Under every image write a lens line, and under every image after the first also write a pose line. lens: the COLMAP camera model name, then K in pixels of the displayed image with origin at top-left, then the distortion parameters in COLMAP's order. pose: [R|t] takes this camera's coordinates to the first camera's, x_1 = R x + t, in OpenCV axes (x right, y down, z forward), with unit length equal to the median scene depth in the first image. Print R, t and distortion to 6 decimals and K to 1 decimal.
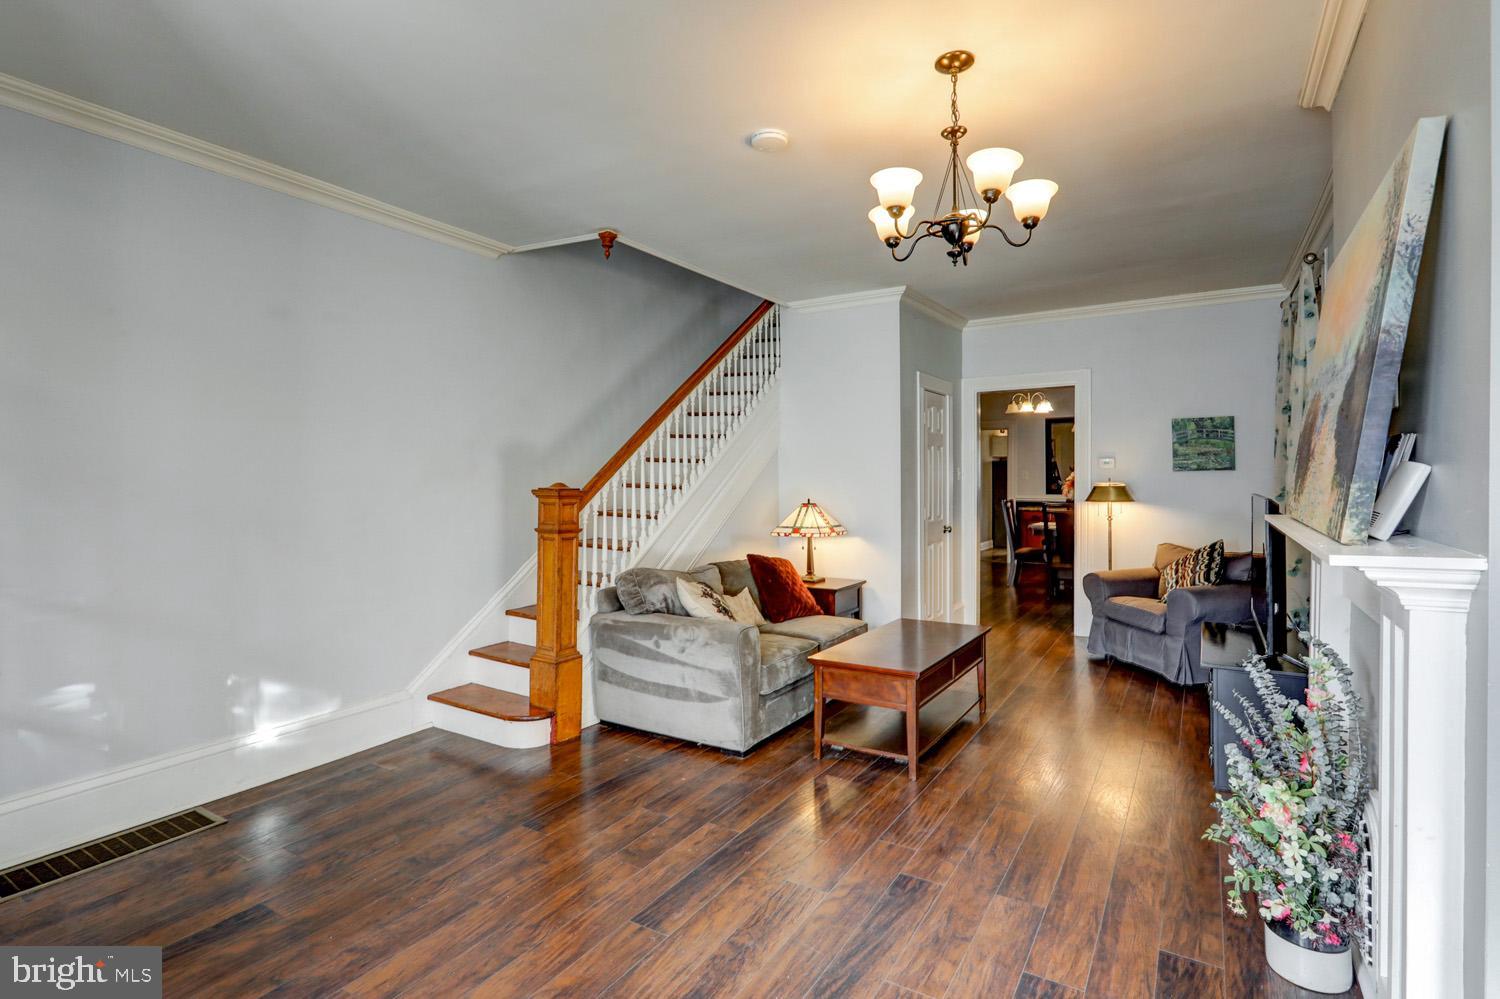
lens RADIAL K [[716.3, 0, 750.8], [0, 716.3, 490.7], [0, 0, 1]] dist [0.010371, 0.000932]
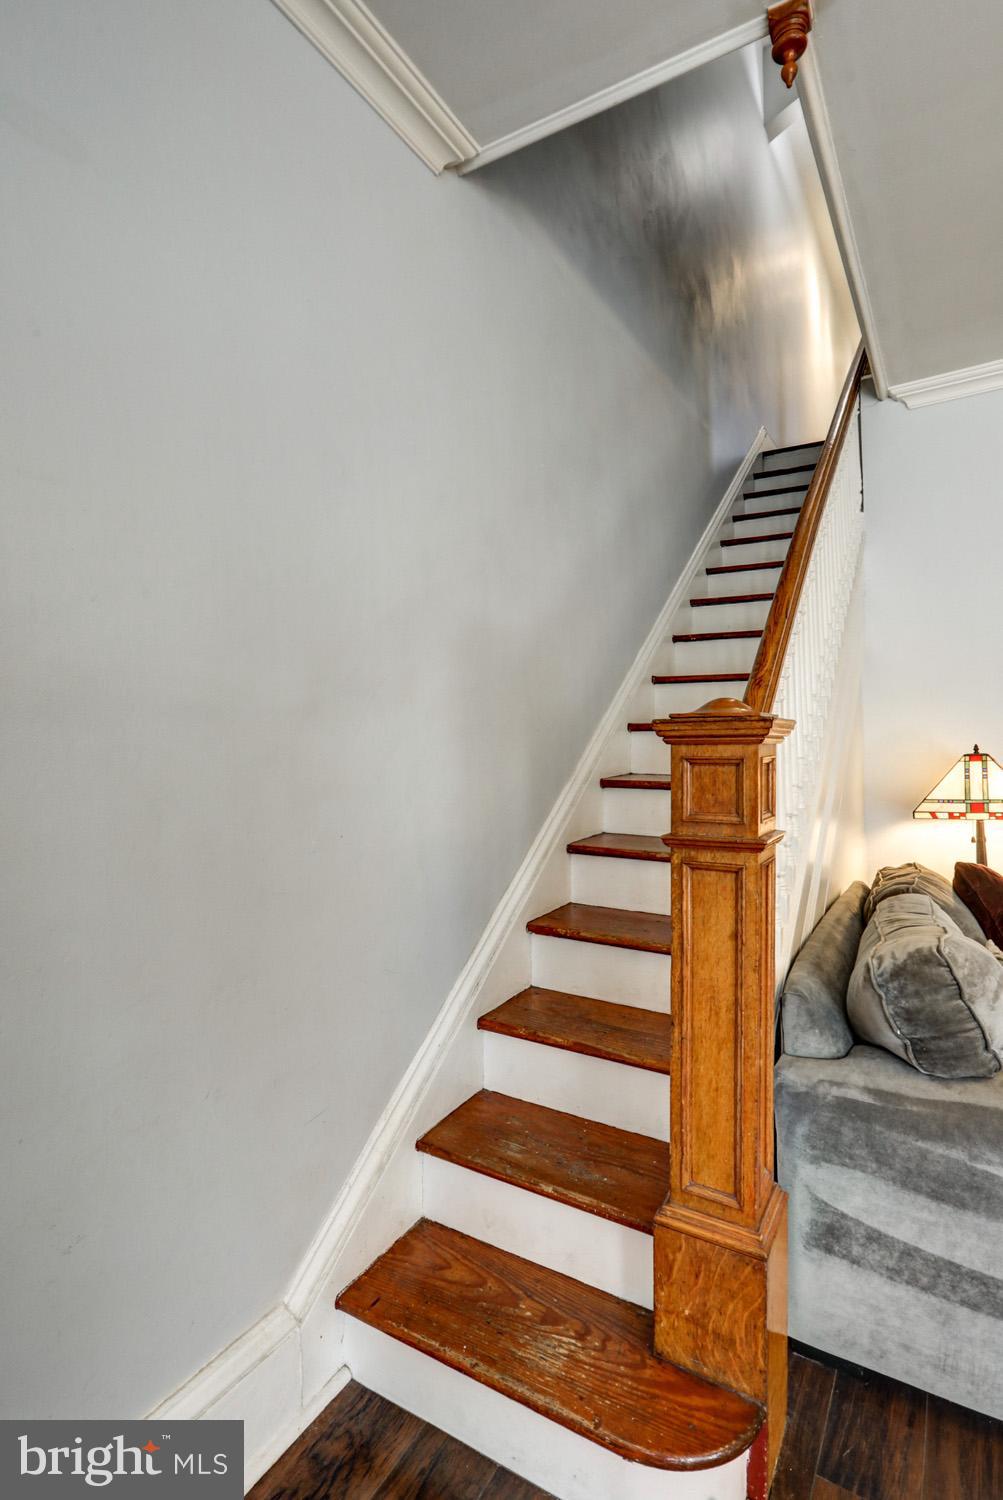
lens RADIAL K [[716.3, 0, 502.9], [0, 716.3, 745.8], [0, 0, 1]] dist [0.010371, 0.000932]
pose [[0.998909, -0.012759, 0.044921, -0.385117], [0.012797, 0.999918, -0.000560, 0.009753], [-0.044910, 0.001134, 0.998990, 0.653422]]
